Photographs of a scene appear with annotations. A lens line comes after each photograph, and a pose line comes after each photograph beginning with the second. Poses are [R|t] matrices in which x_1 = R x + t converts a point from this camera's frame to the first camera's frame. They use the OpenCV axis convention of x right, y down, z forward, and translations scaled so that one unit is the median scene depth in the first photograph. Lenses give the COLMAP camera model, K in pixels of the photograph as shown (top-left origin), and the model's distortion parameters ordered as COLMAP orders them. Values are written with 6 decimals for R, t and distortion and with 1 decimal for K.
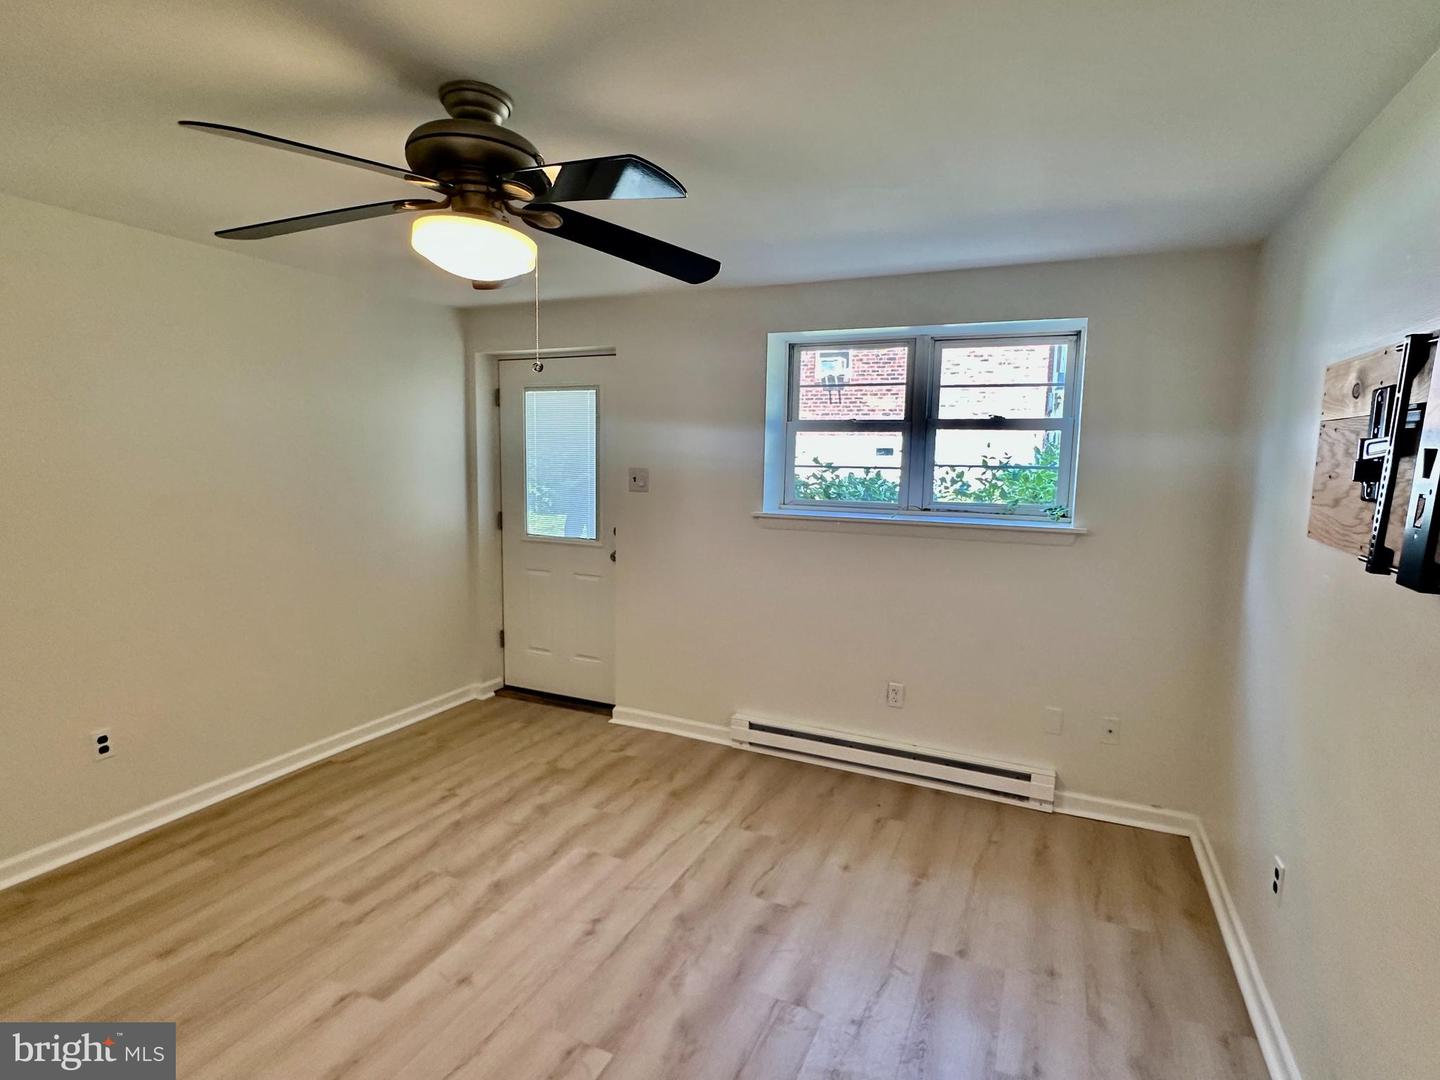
lens RADIAL K [[745.7, 0, 720.0], [0, 745.7, 540.0], [0, 0, 1]] dist [-0.011372, 0.000384]
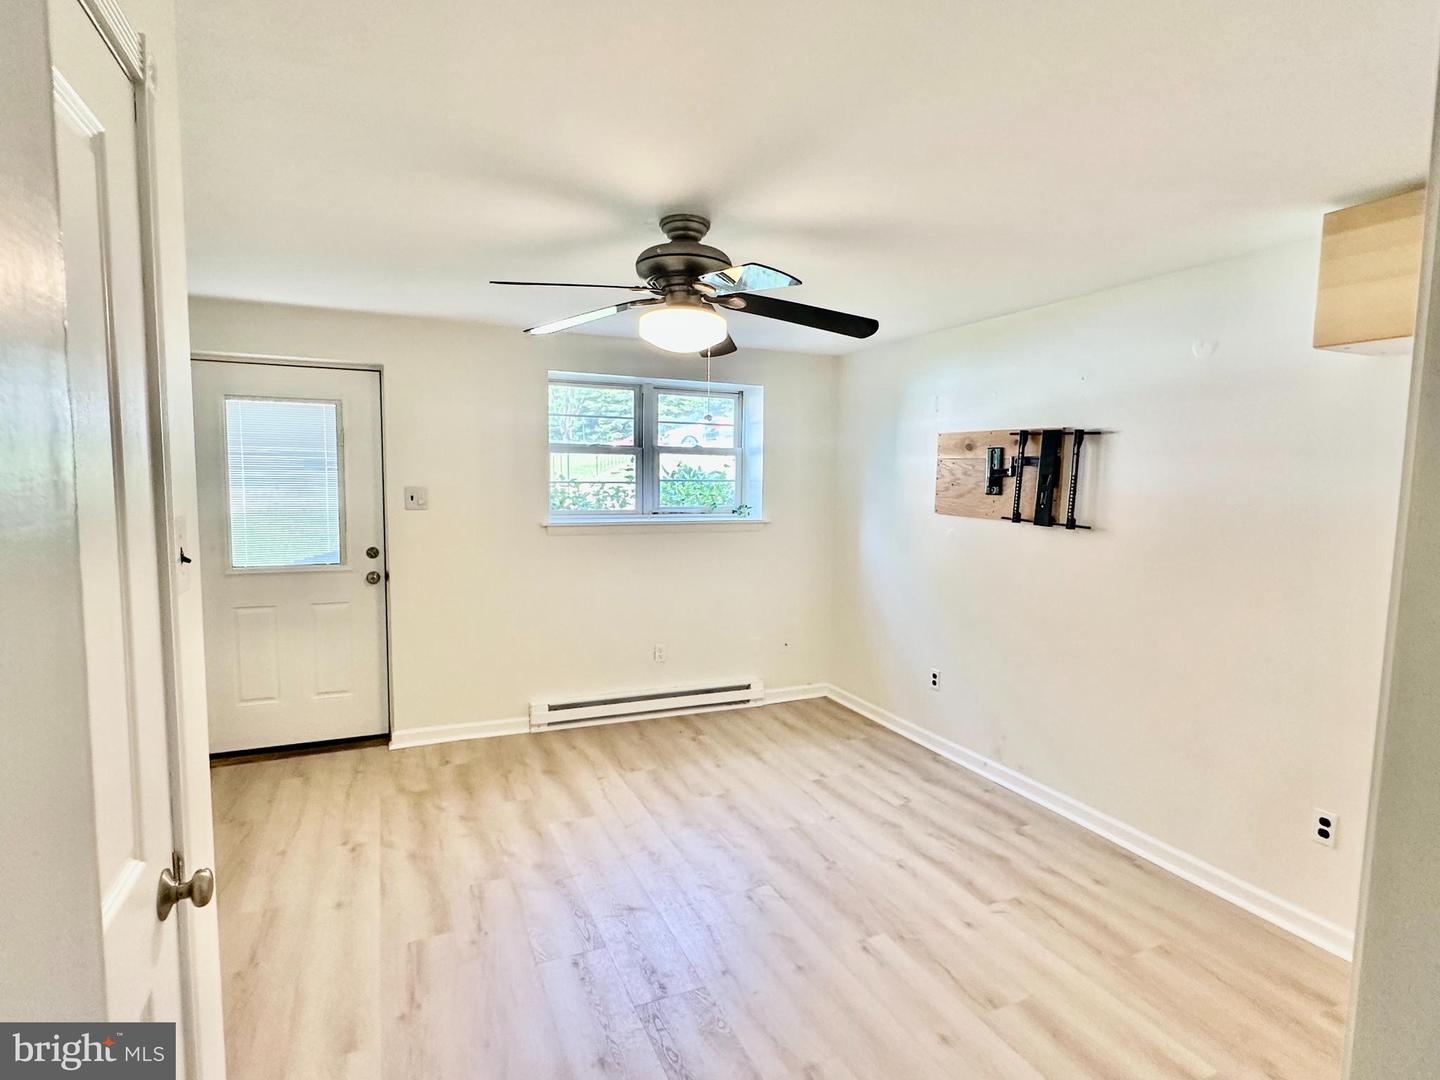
lens RADIAL K [[745.7, 0, 720.0], [0, 745.7, 540.0], [0, 0, 1]] dist [-0.011372, 0.000384]
pose [[0.653103, -0.074987, 0.753547, -0.702980], [0.082990, 0.996179, 0.027205, -0.021083], [-0.752708, 0.044769, 0.656831, 0.037886]]
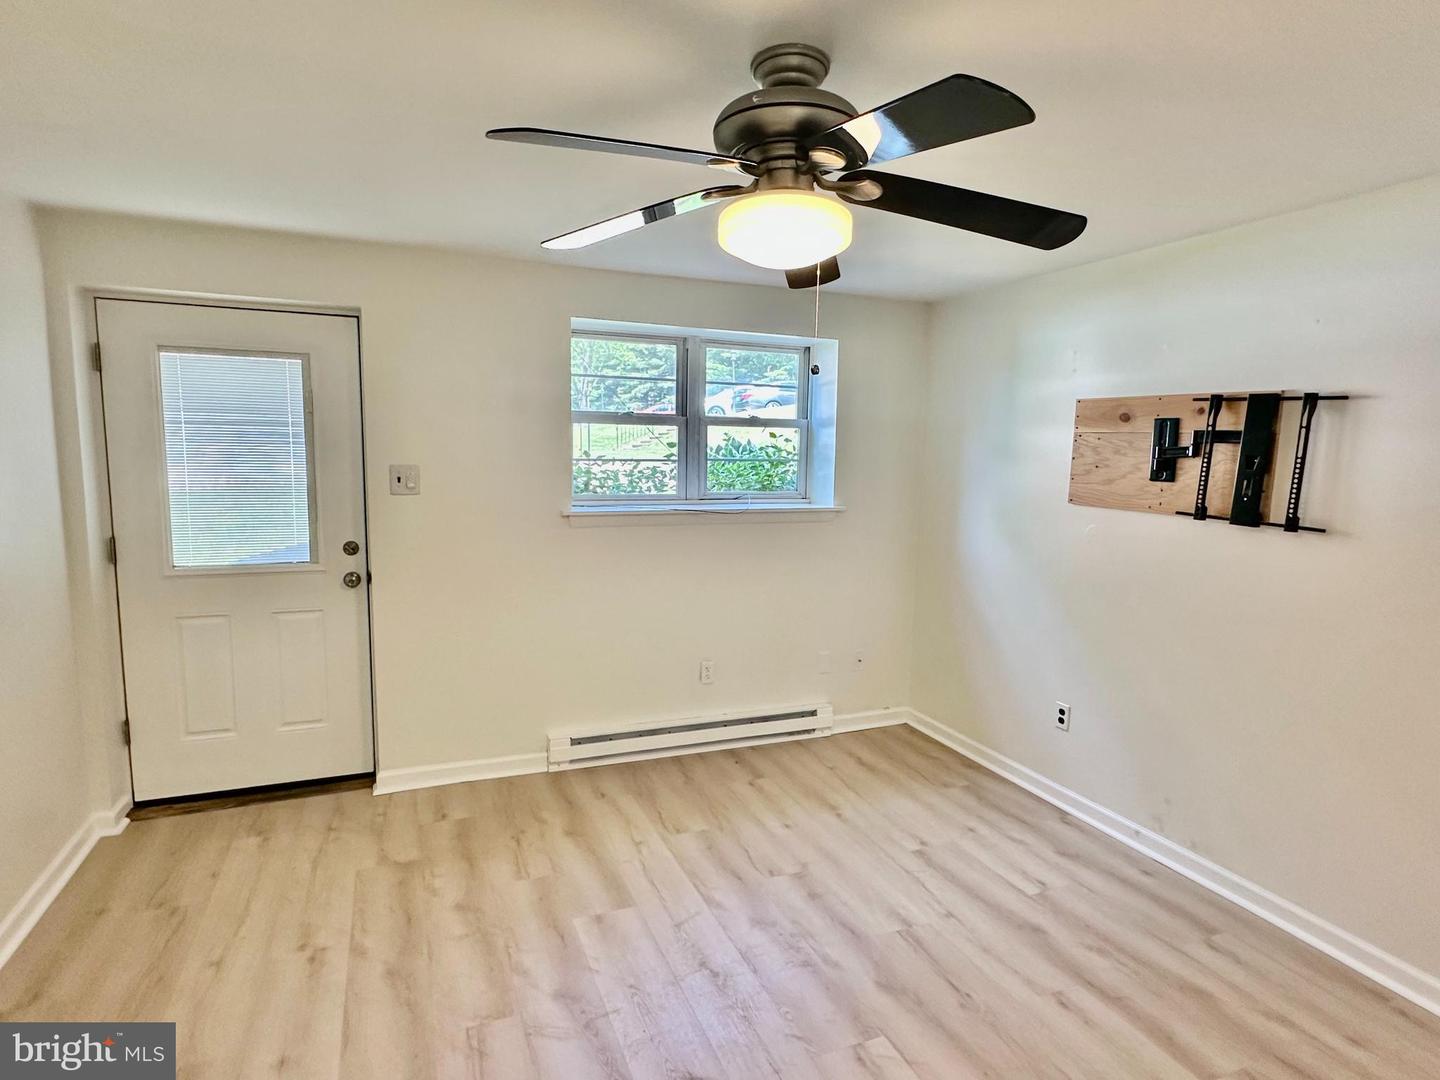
lens RADIAL K [[778.2, 0, 715.2], [0, 778.2, 542.4], [0, 0, 1]] dist [-0.005818, -0.001720]
pose [[0.679770, -0.094175, 0.727354, -0.572849], [0.075777, 0.995433, 0.058066, -0.044375], [-0.729500, 0.015645, 0.683802, 0.228175]]
